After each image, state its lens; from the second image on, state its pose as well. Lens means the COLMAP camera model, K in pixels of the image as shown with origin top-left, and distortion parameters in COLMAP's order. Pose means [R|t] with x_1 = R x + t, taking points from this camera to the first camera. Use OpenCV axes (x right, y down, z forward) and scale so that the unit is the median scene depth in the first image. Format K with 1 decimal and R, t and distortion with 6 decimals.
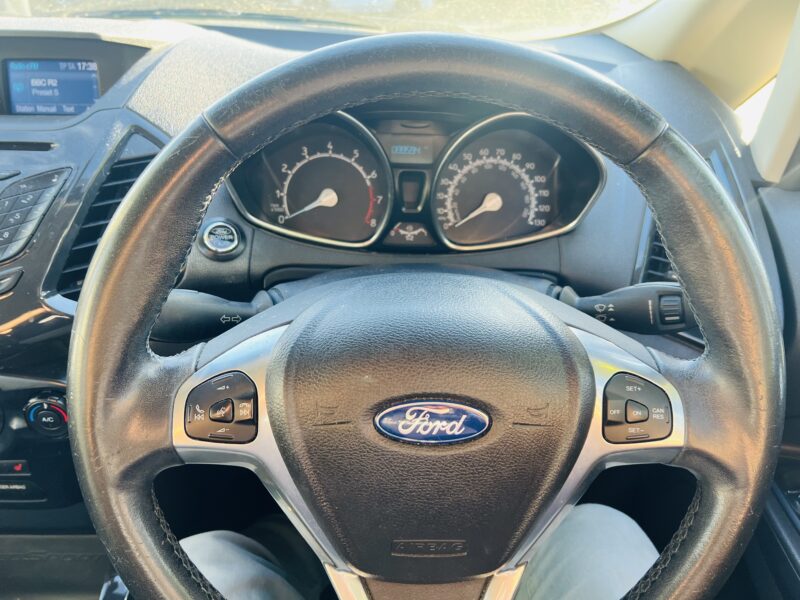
lens RADIAL K [[607.2, 0, 403.7], [0, 607.2, 299.1], [0, 0, 1]] dist [0.026572, -0.026940]
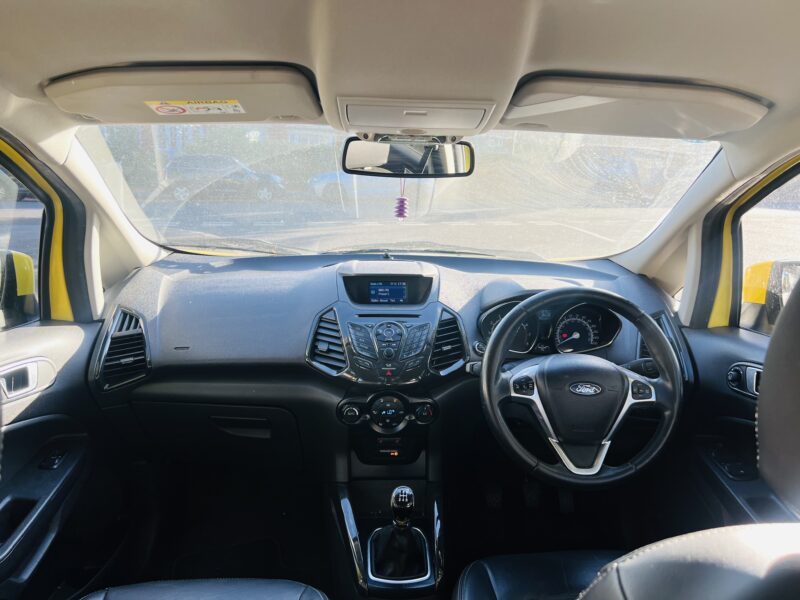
lens RADIAL K [[607.2, 0, 398.2], [0, 607.2, 303.3], [0, 0, 1]] dist [0.026572, -0.026940]
pose [[0.999911, -0.012114, -0.005658, -0.579047], [0.010231, 0.965677, -0.259546, 0.361357], [0.008608, 0.259465, 0.965714, -1.474689]]
